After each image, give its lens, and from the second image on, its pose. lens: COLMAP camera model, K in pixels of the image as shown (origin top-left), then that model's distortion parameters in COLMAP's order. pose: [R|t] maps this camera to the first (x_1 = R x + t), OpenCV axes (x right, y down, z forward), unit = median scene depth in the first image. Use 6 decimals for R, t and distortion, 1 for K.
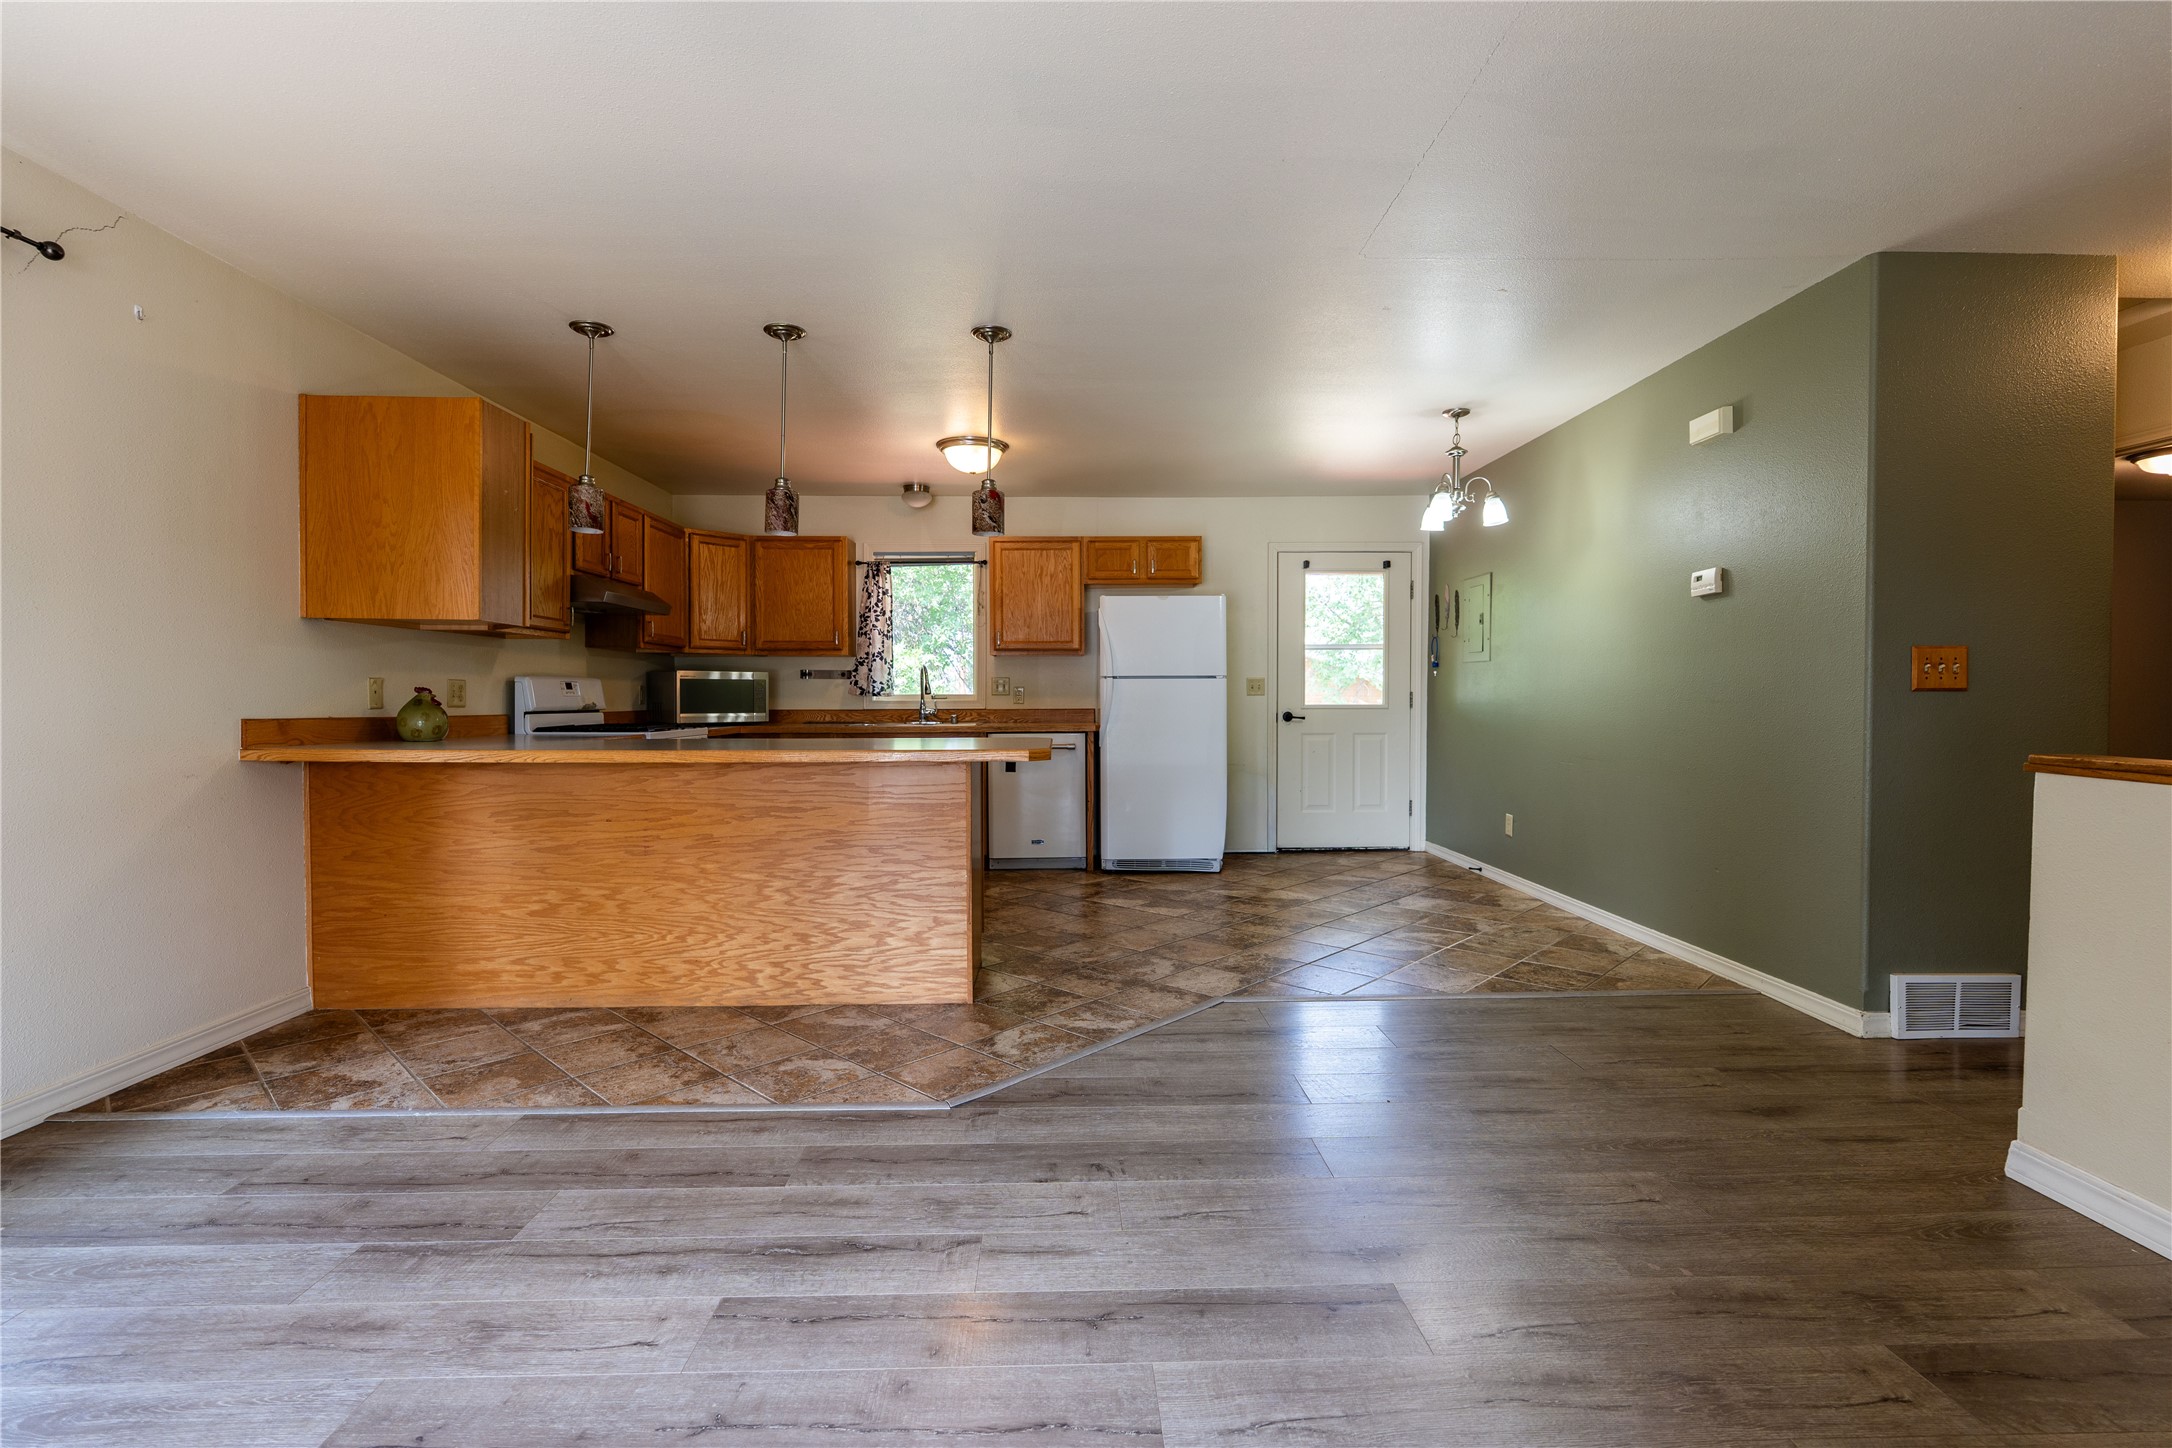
lens RADIAL K [[993.1, 0, 1074.6], [0, 993.1, 716.4], [0, 0, 1]] dist [-0.003835, 0.000203]
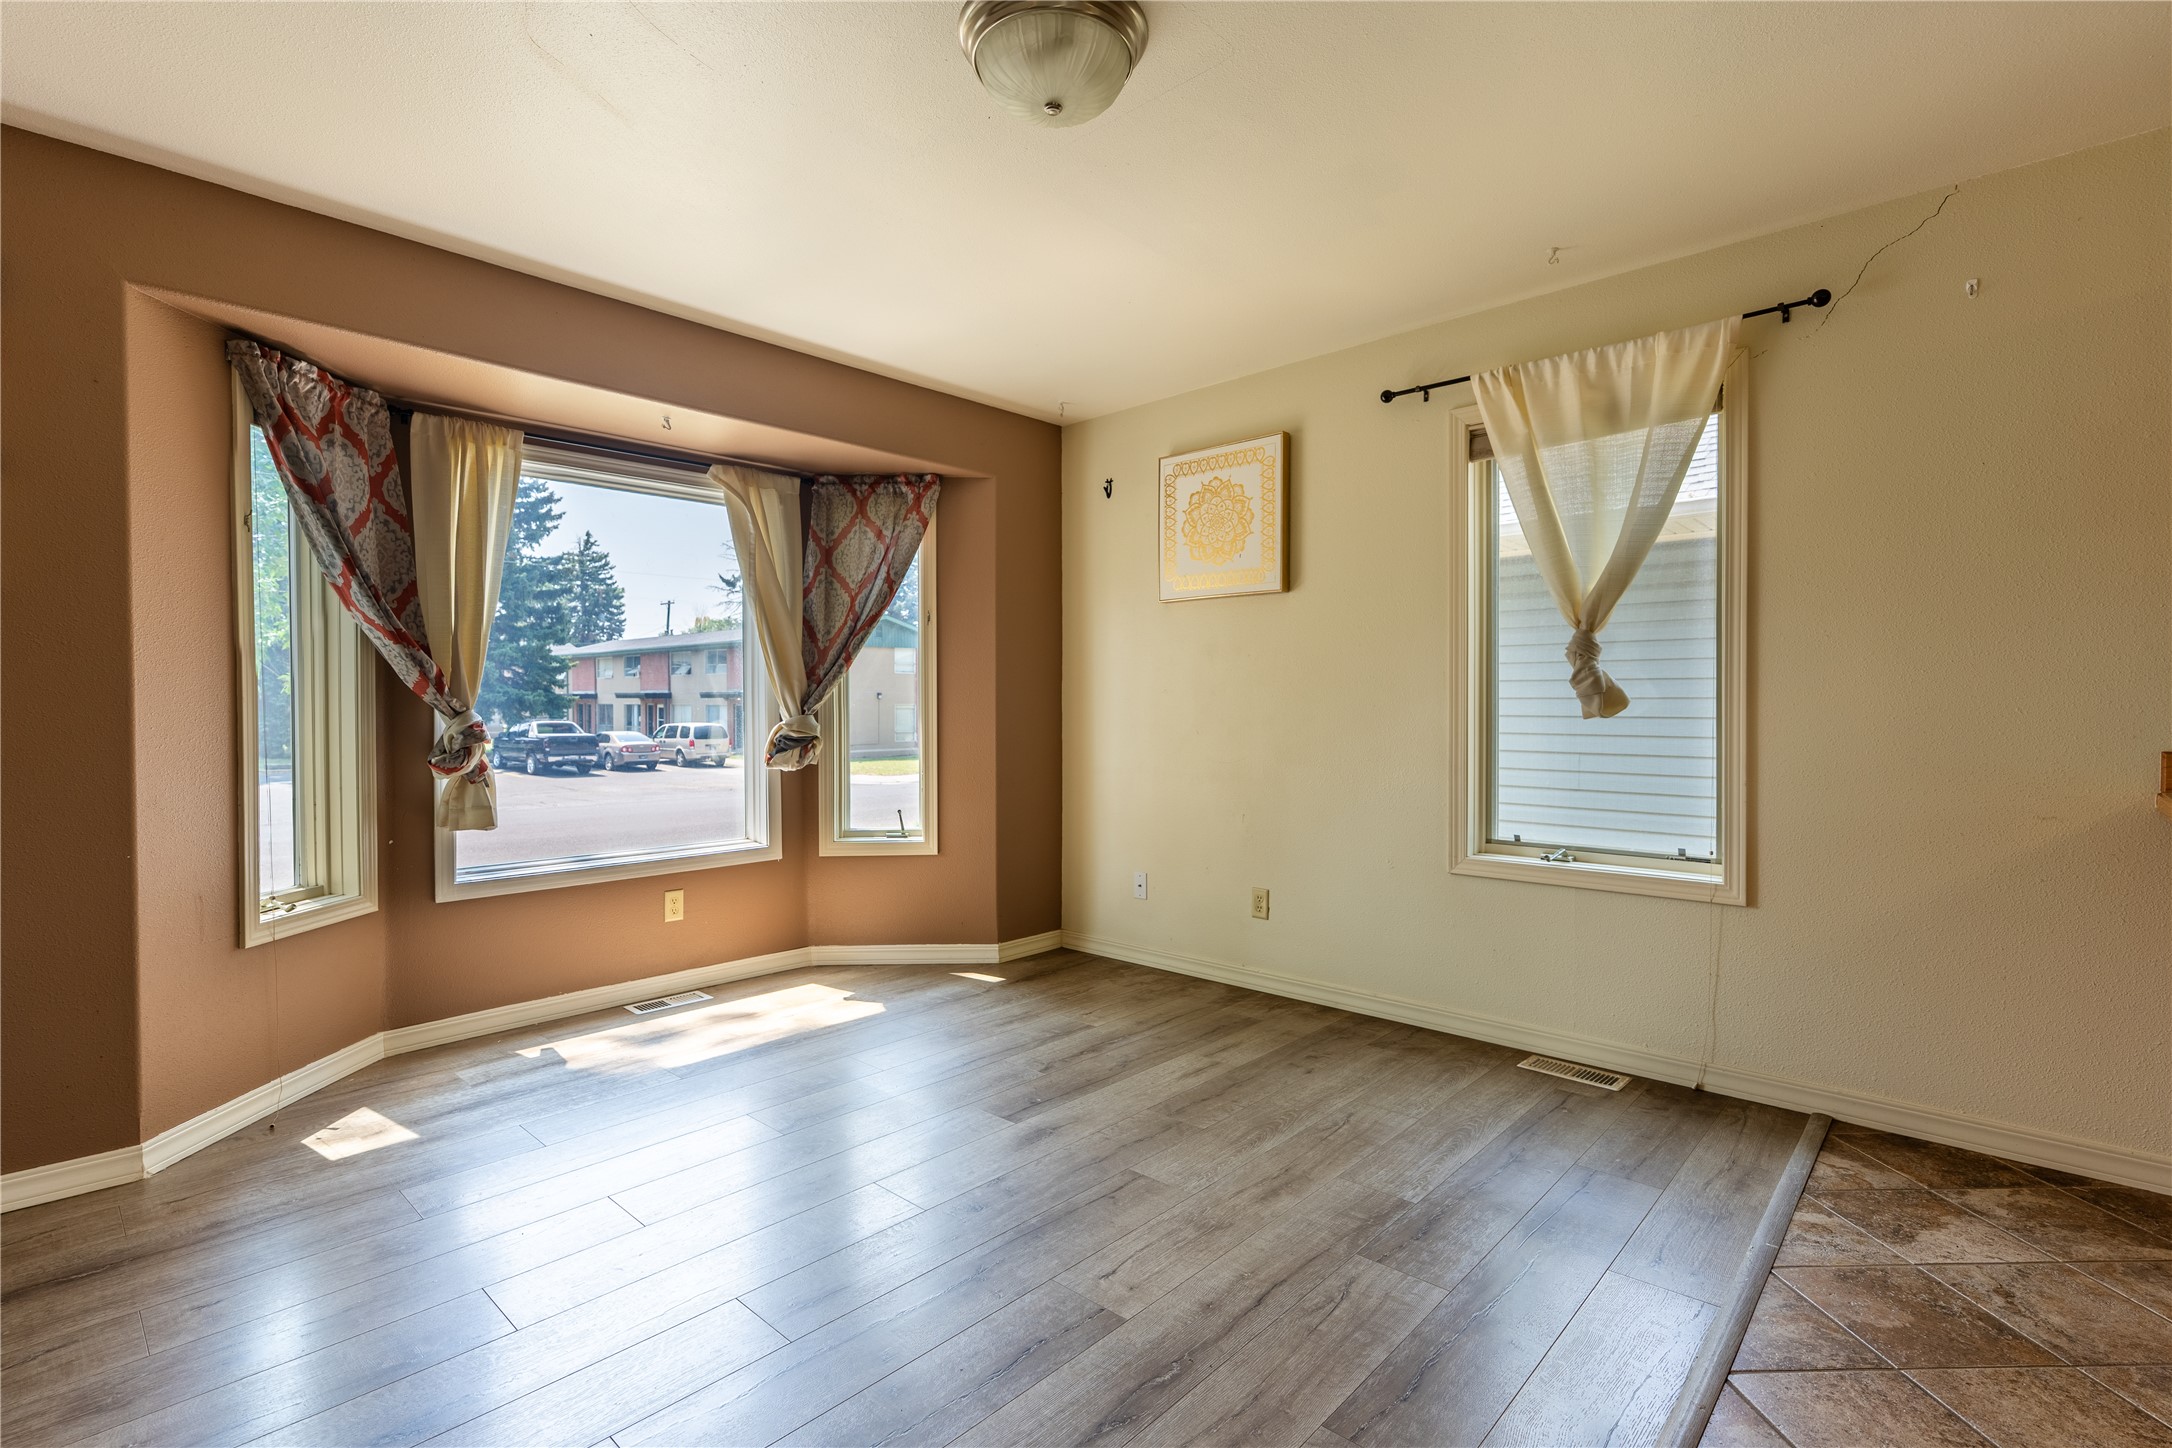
lens RADIAL K [[993.1, 0, 1107.3], [0, 993.1, 717.5], [0, 0, 1]] dist [-0.003835, 0.000203]
pose [[-0.686246, 0.002369, -0.727365, 0.189038], [-0.016792, 0.999677, 0.019099, -0.022142], [0.727175, 0.025321, -0.685985, 0.805391]]
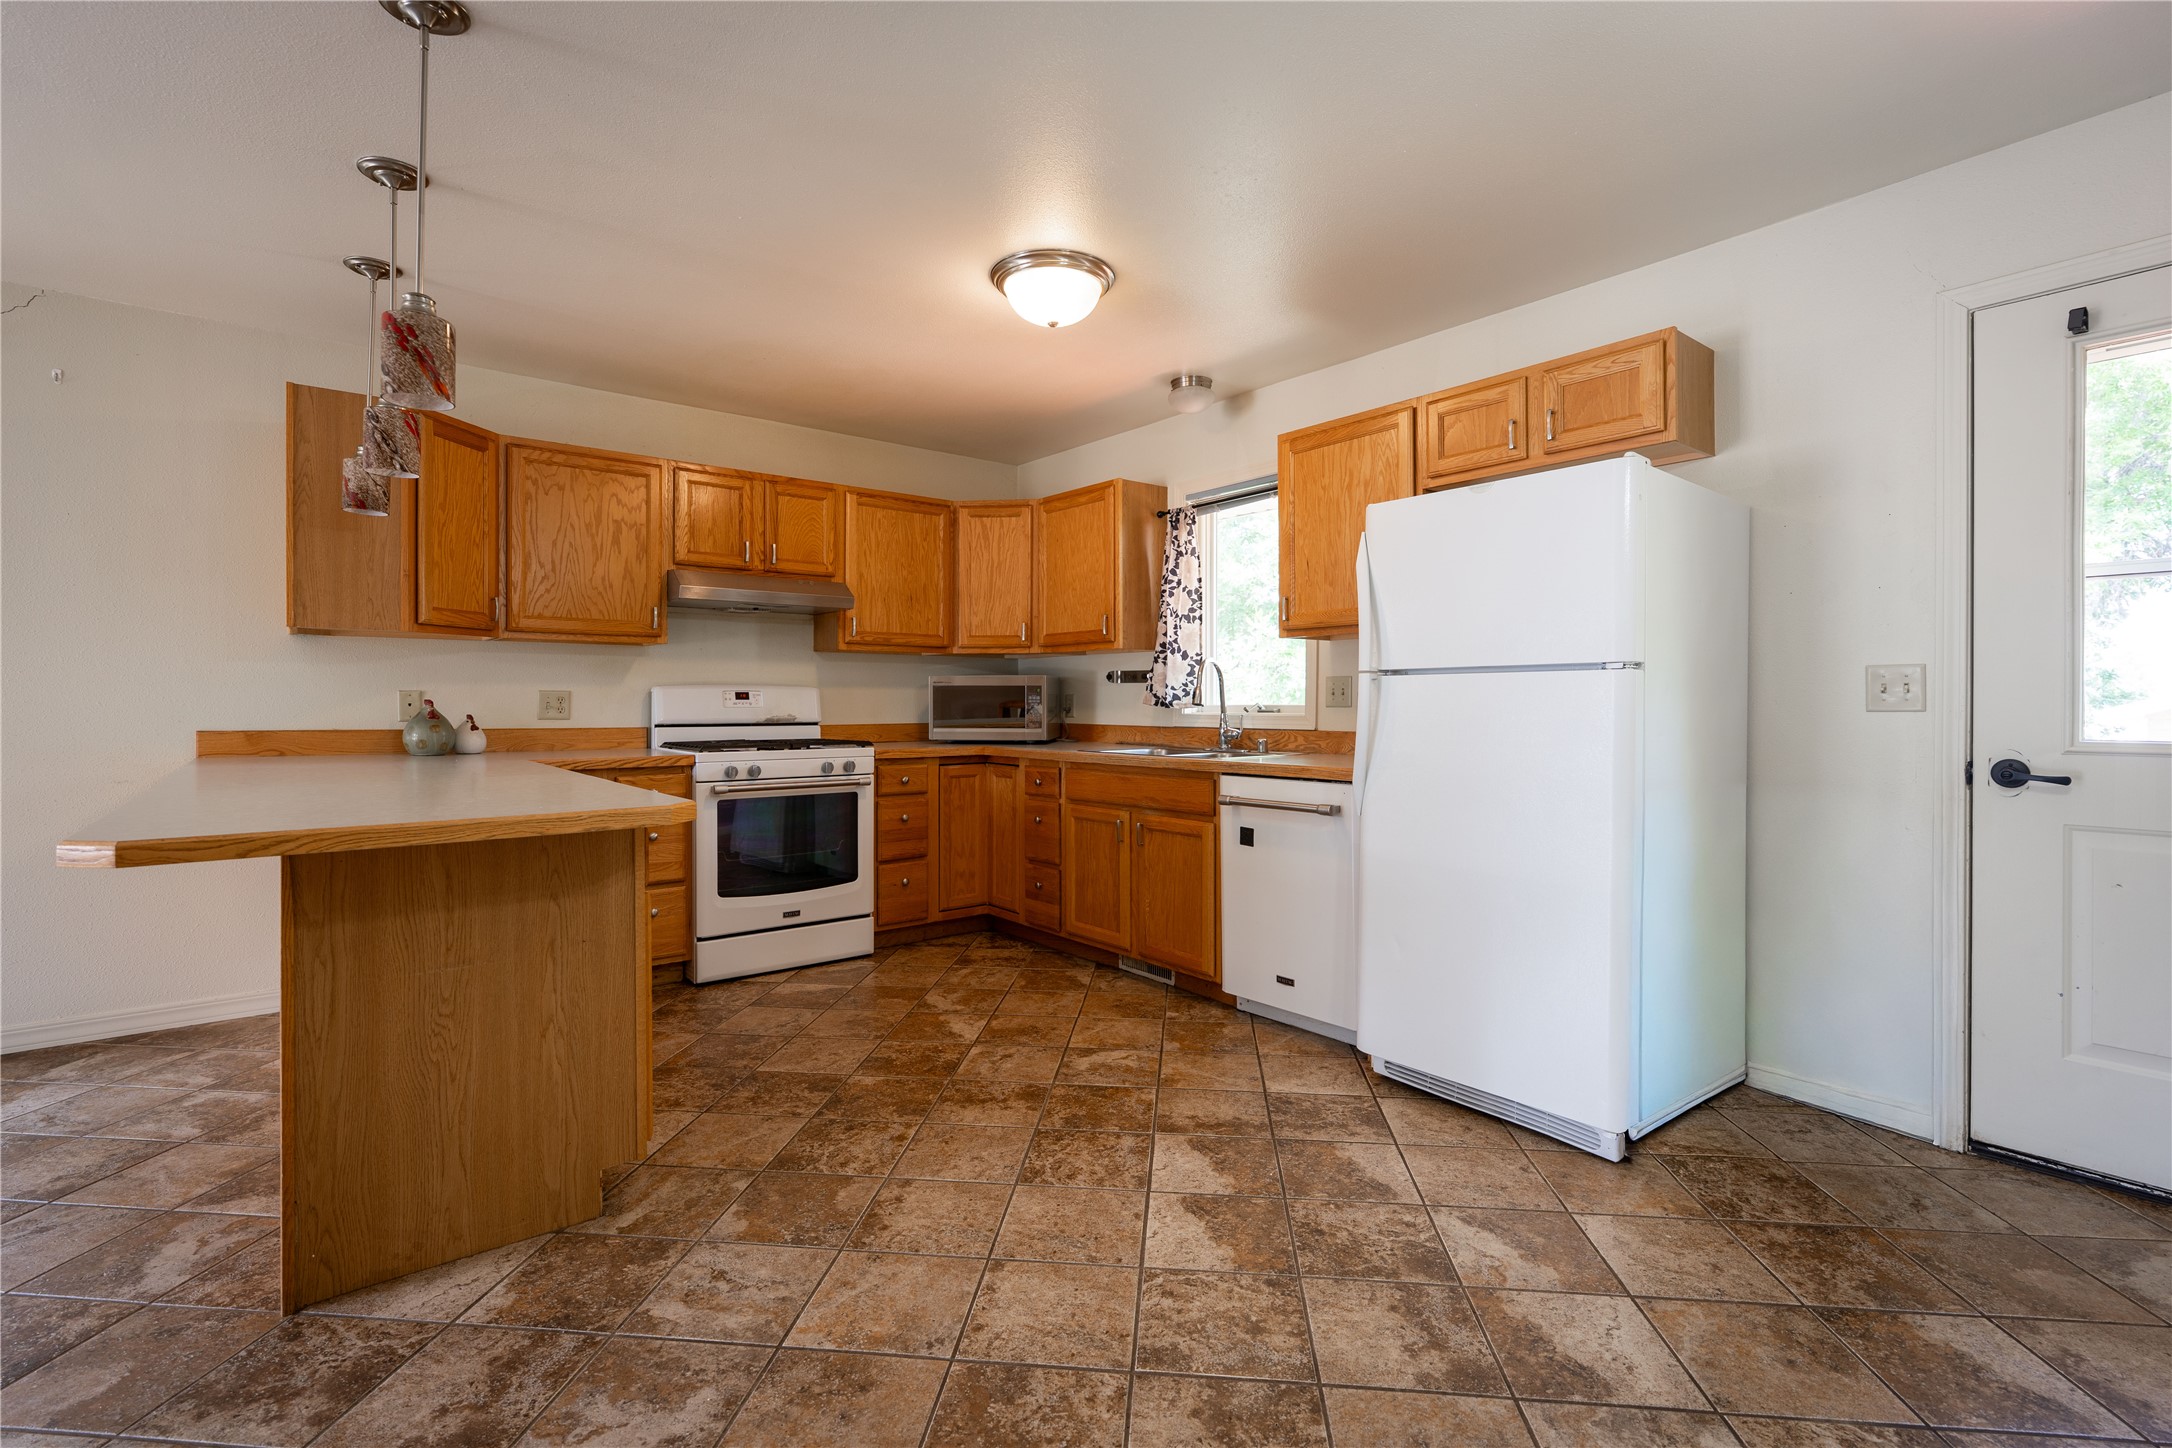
lens RADIAL K [[993.1, 0, 1058.5], [0, 993.1, 689.5], [0, 0, 1]] dist [-0.003835, 0.000203]
pose [[0.603999, -0.008072, -0.796945, 0.521160], [-0.014549, 0.999670, -0.021152, -0.030219], [0.796853, 0.024371, 0.603682, 0.943932]]
